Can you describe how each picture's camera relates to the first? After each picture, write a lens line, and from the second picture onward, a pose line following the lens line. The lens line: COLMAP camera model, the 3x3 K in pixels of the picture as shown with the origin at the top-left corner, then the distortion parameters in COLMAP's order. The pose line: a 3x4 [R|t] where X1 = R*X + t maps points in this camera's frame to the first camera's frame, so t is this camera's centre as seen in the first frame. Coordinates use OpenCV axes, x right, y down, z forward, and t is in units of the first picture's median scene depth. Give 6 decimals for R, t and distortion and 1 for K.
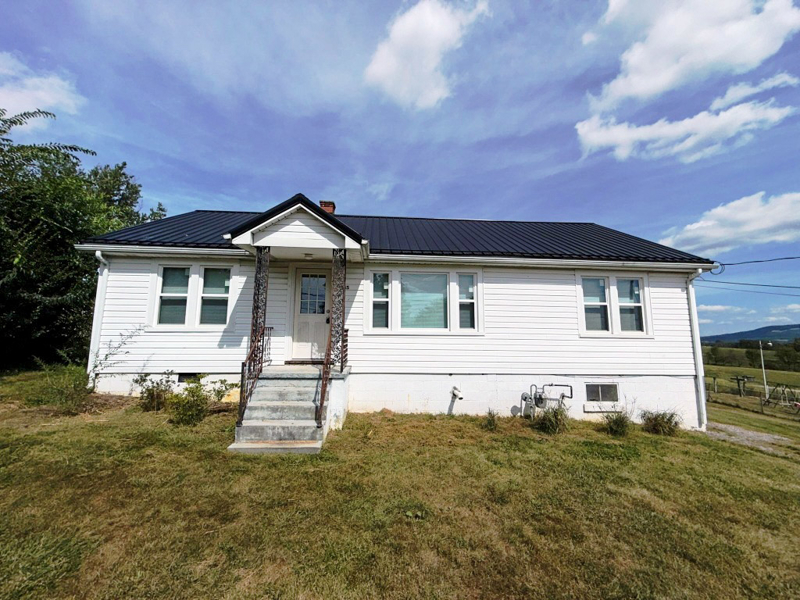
lens RADIAL K [[318.3, 0, 396.8], [0, 318.3, 298.5], [0, 0, 1]] dist [-0.003269, 0.001239]
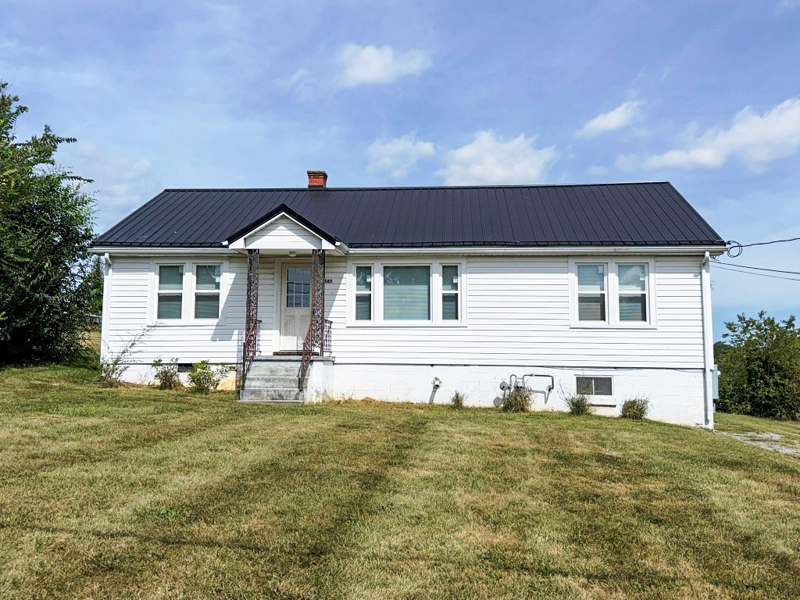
lens RADIAL K [[710.6, 0, 403.0], [0, 710.6, 295.5], [0, 0, 1]] dist [0.104963, -0.169878]
pose [[0.990071, -0.017562, -0.139466, 0.396780], [0.019953, 0.999677, 0.015766, -0.020291], [0.139144, -0.018392, 0.990101, -1.242722]]
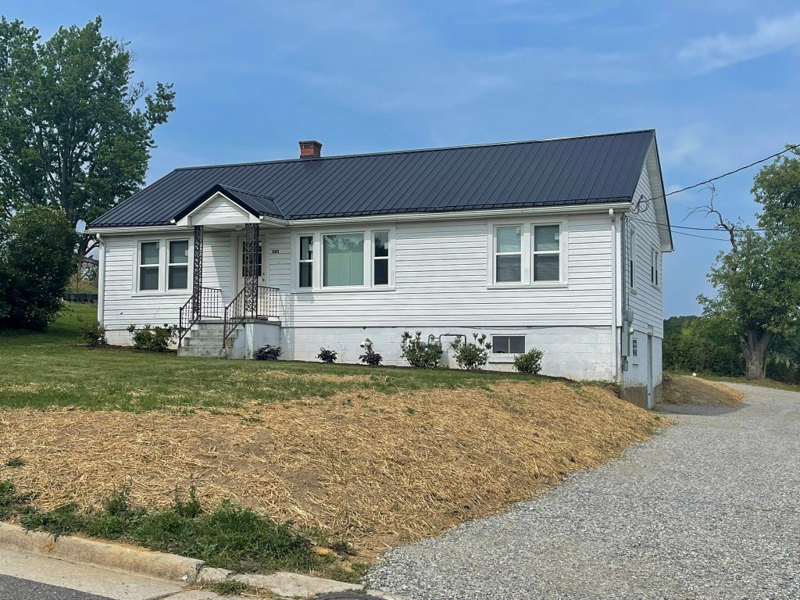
lens RADIAL K [[1020.8, 0, 407.6], [0, 1020.8, 302.0], [0, 0, 1]] dist [0.075890, 0.000000]
pose [[0.906137, -0.033263, -0.421674, 1.757060], [0.052357, 0.998057, 0.033780, 0.044654], [0.419731, -0.052687, 0.906118, -2.043911]]
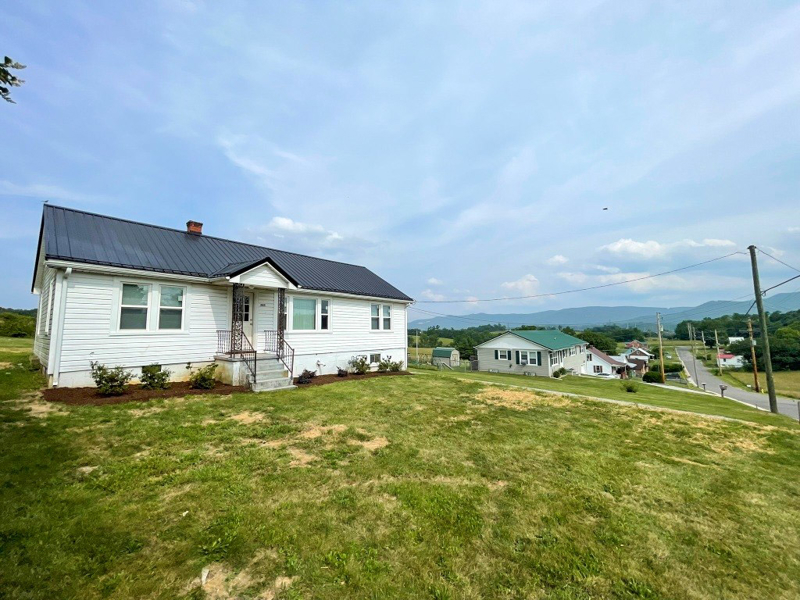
lens RADIAL K [[324.6, 0, 399.0], [0, 324.6, 300.8], [0, 0, 1]] dist [0.000700, -0.001515]
pose [[0.692842, 0.051127, 0.719275, -0.882230], [-0.076393, 0.997074, 0.002713, -0.115056], [-0.717031, -0.056827, 0.694720, -0.652082]]
